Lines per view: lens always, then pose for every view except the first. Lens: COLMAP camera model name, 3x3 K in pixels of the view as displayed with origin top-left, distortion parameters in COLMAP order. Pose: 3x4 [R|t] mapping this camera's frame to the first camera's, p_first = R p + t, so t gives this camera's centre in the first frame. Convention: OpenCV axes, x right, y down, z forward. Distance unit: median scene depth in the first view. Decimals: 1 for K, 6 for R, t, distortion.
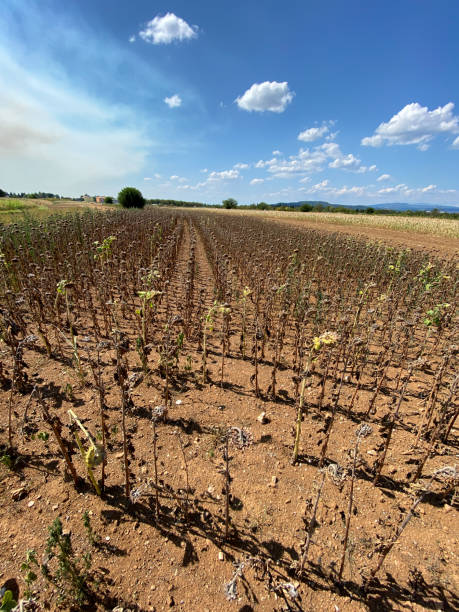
lens RADIAL K [[245.4, 0, 227.2], [0, 245.4, 306.9], [0, 0, 1]] dist [-0.013415, -0.001197]
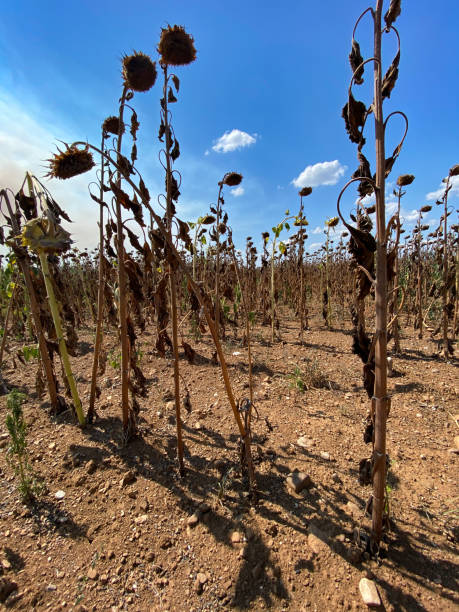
lens RADIAL K [[245.4, 0, 231.8], [0, 245.4, 305.0], [0, 0, 1]] dist [-0.013415, -0.001197]
pose [[0.971431, -0.051375, -0.231694, -0.090310], [-0.011238, 0.965234, -0.261146, 0.715162], [0.237055, 0.256289, 0.937081, 0.568750]]
